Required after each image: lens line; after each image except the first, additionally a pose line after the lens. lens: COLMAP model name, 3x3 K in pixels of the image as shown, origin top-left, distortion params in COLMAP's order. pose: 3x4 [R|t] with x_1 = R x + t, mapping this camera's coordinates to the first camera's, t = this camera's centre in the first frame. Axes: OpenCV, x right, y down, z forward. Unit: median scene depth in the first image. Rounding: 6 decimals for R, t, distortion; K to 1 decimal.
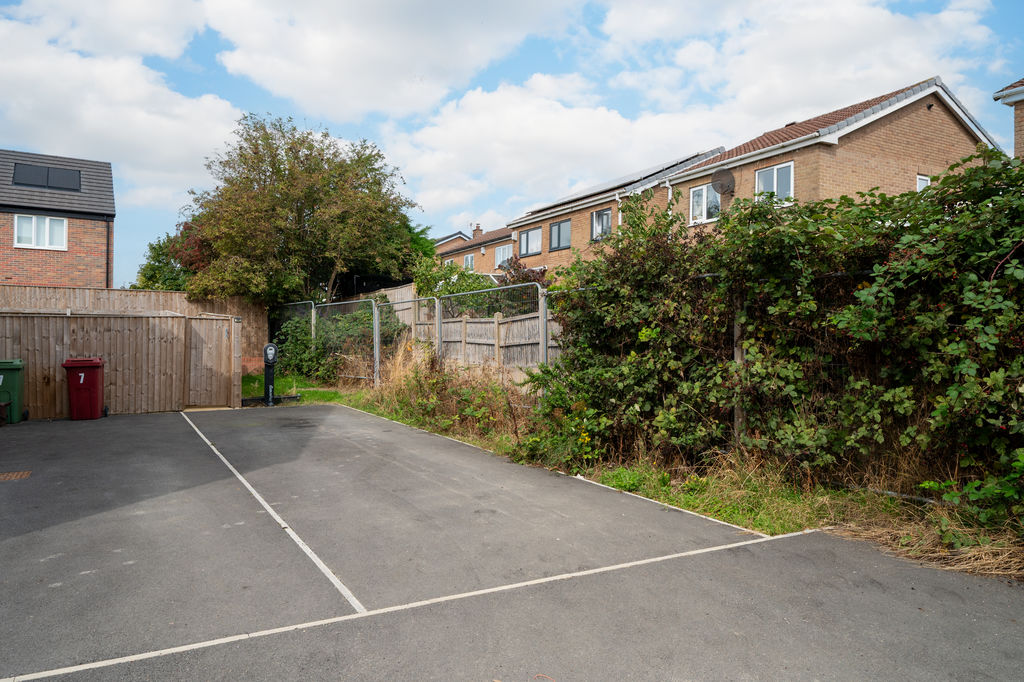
lens RADIAL K [[700.4, 0, 485.5], [0, 700.4, 340.7], [0, 0, 1]] dist [-0.005227, 0.005592]
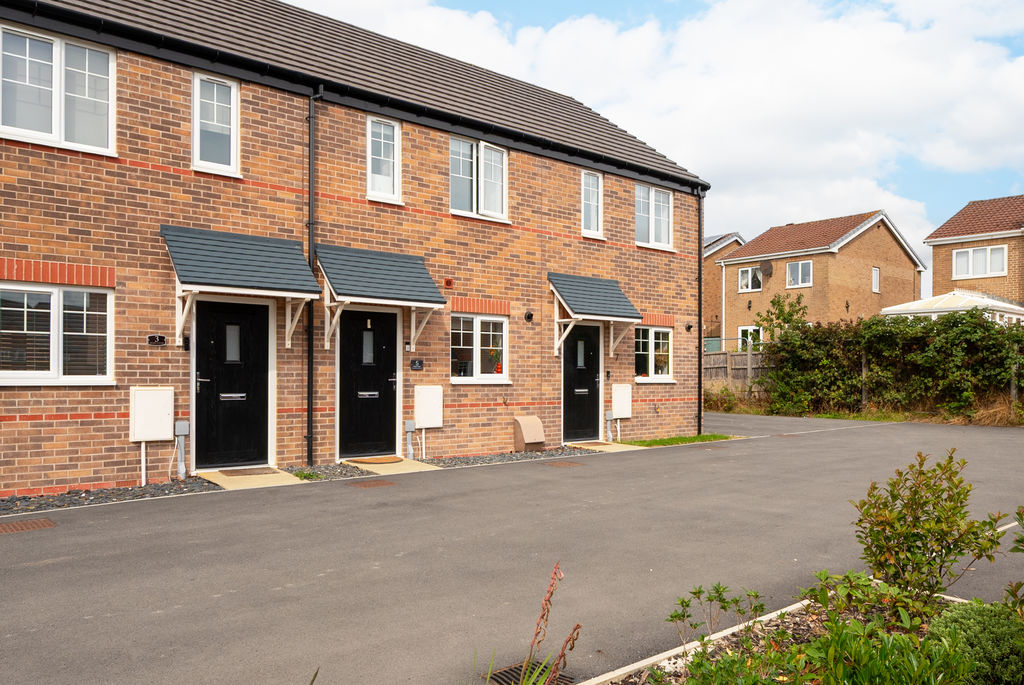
lens RADIAL K [[771.0, 0, 524.7], [0, 771.0, 364.4], [0, 0, 1]] dist [0.001140, -0.002238]
pose [[0.976163, -0.000823, 0.217037, -1.960933], [0.001990, 0.999985, -0.005162, 0.014683], [-0.217030, 0.005471, 0.976150, -2.040817]]
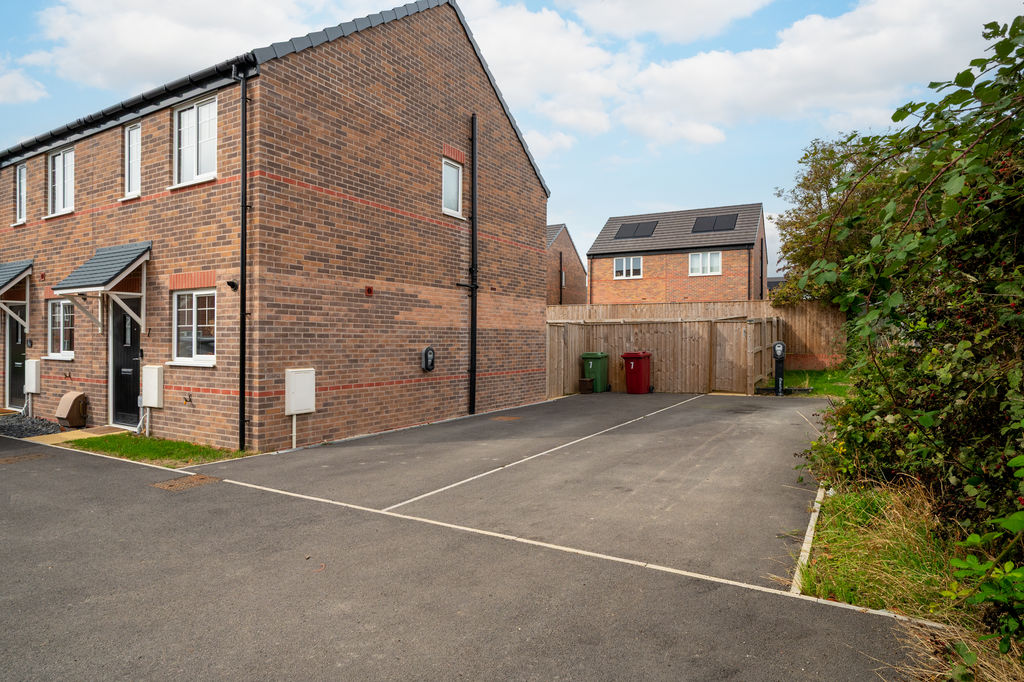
lens RADIAL K [[566.2, 0, 516.1], [0, 566.2, 336.6], [0, 0, 1]] dist [-0.003023, -0.000179]
pose [[0.526858, -0.010695, -0.849886, 0.726408], [0.004901, 0.999942, -0.009545, 0.008929], [0.849939, 0.000864, 0.526880, 0.403234]]
